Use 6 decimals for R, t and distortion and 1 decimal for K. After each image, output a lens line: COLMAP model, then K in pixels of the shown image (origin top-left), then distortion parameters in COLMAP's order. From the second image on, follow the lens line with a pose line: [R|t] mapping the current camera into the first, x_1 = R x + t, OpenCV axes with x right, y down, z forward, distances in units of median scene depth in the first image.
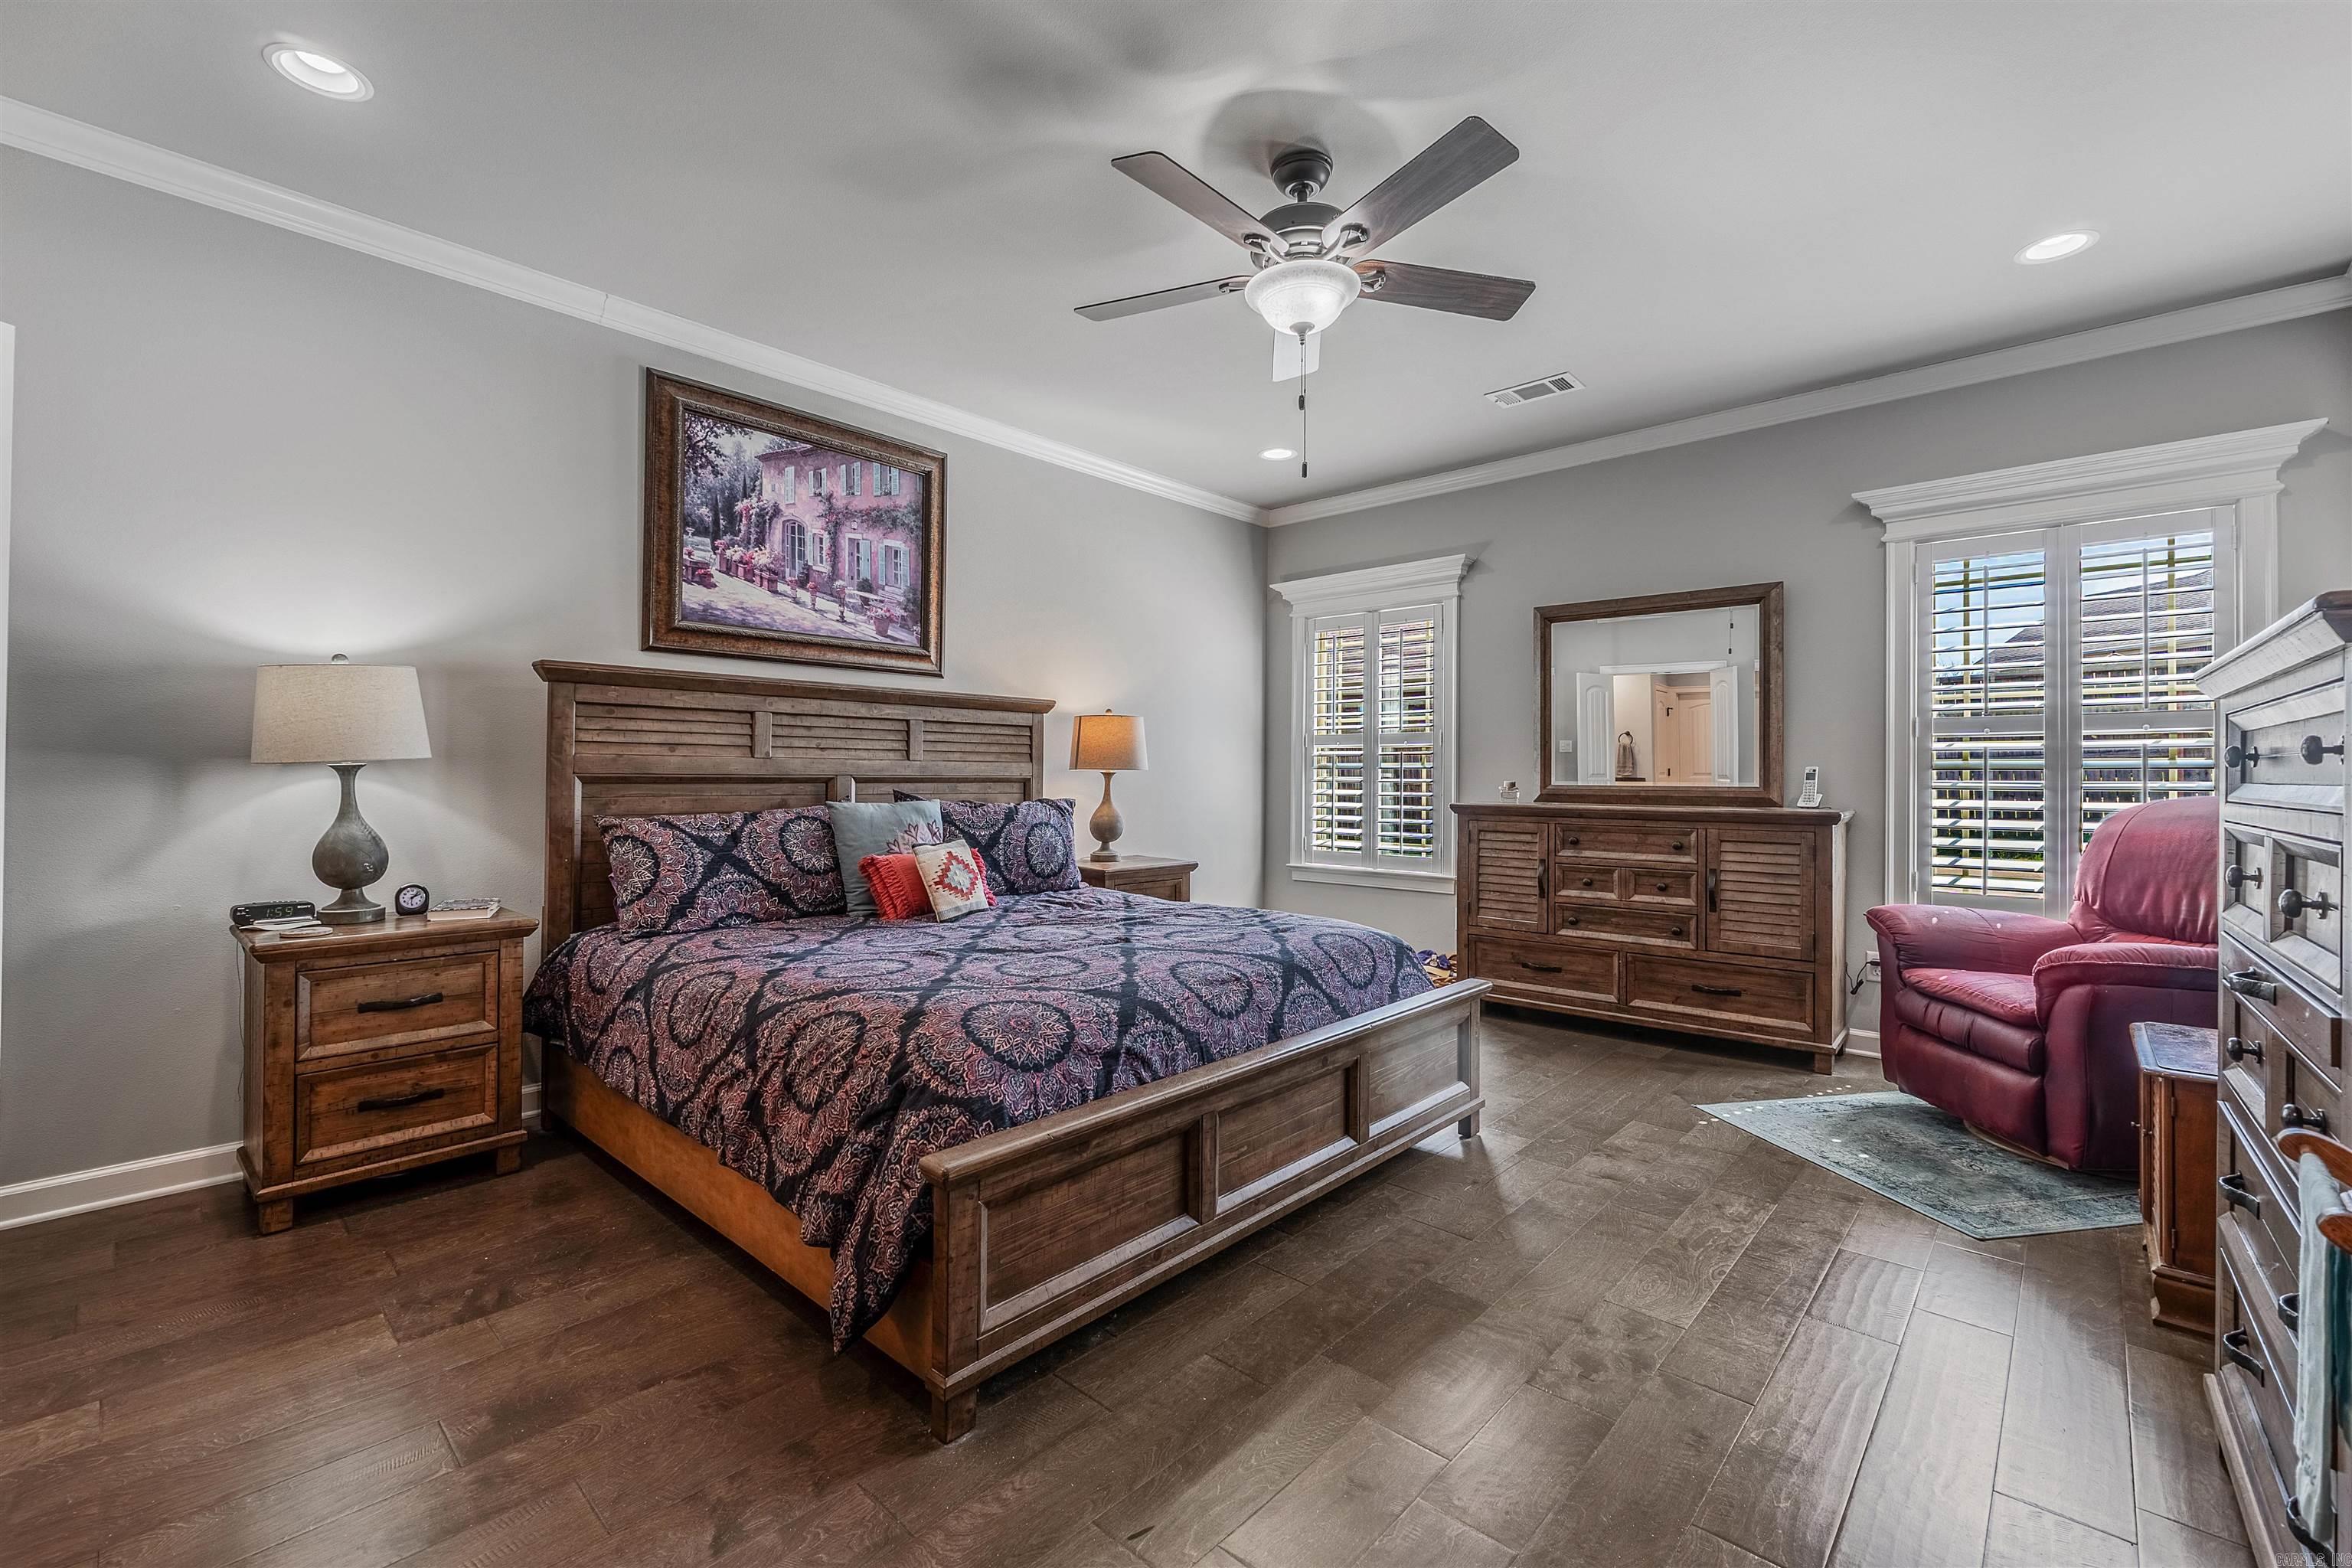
lens RADIAL K [[1018.1, 0, 1187.8], [0, 1018.1, 768.0], [0, 0, 1]] dist [-0.006342, -0.000747]
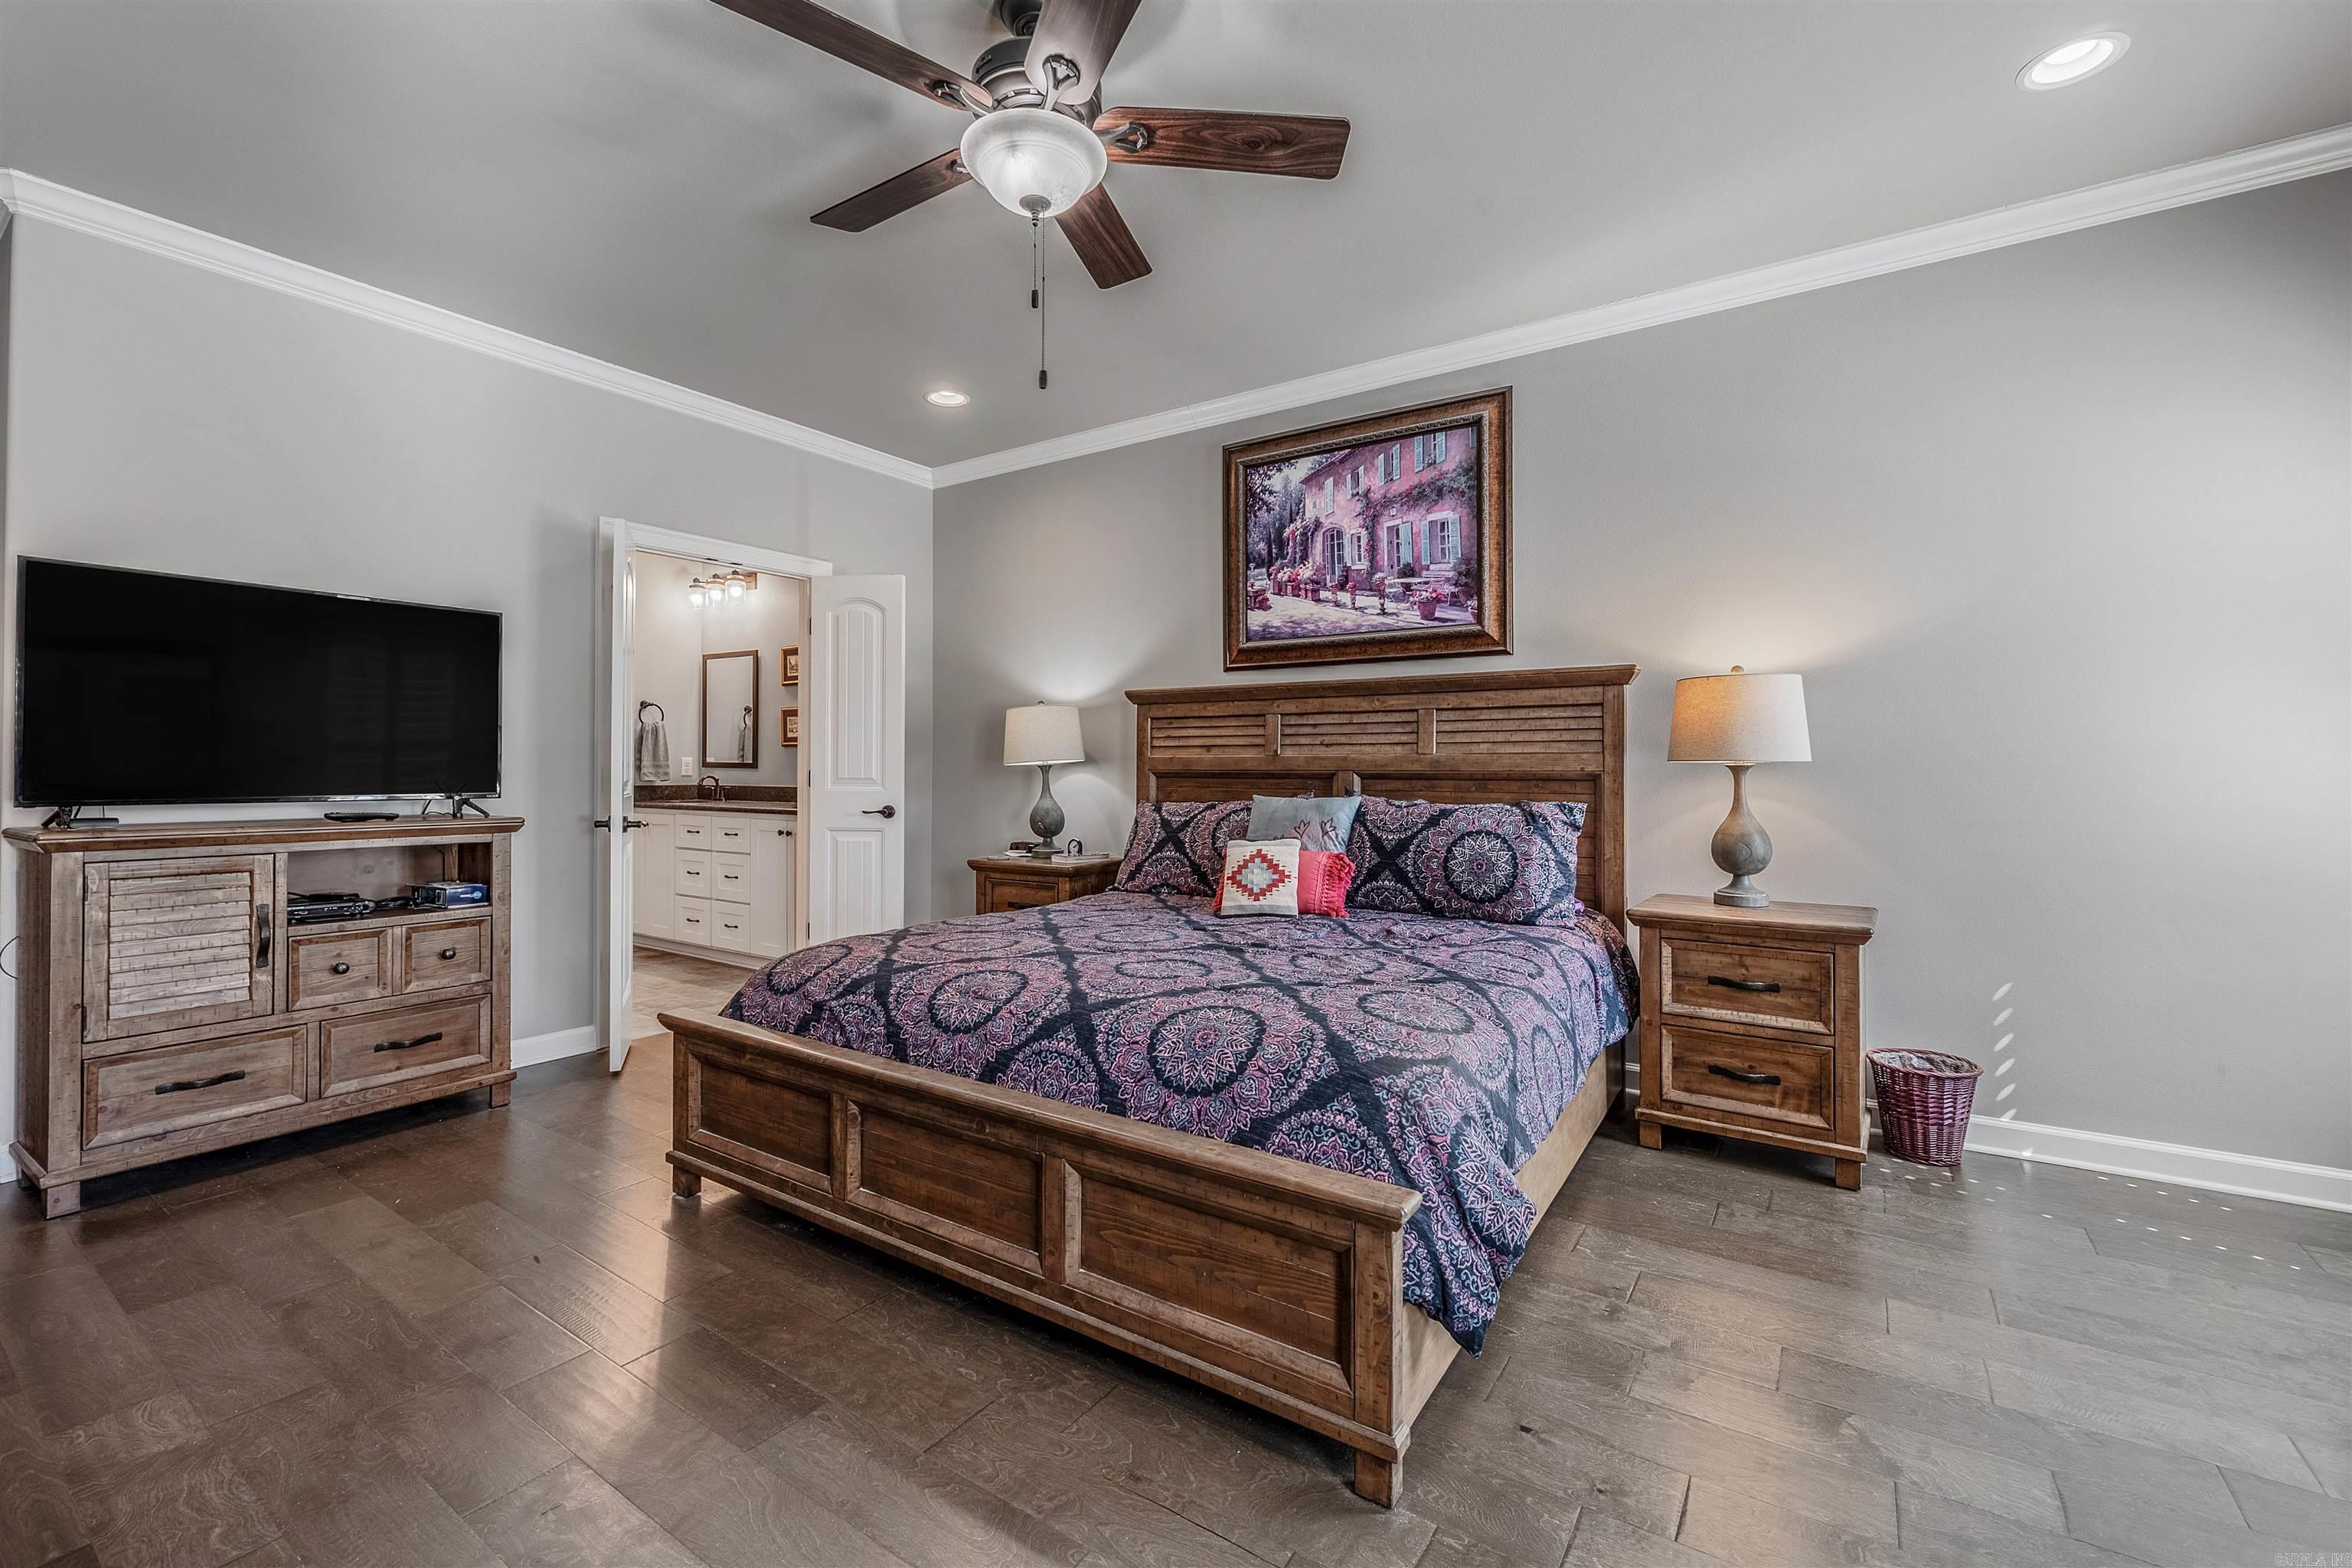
lens RADIAL K [[1018.1, 0, 1173.0], [0, 1018.1, 772.9], [0, 0, 1]] dist [-0.006342, -0.000747]
pose [[0.110875, -0.002436, -0.993831, 0.634807], [0.005309, 0.999984, -0.001859, 0.010023], [0.993820, -0.005070, 0.110886, 0.715970]]
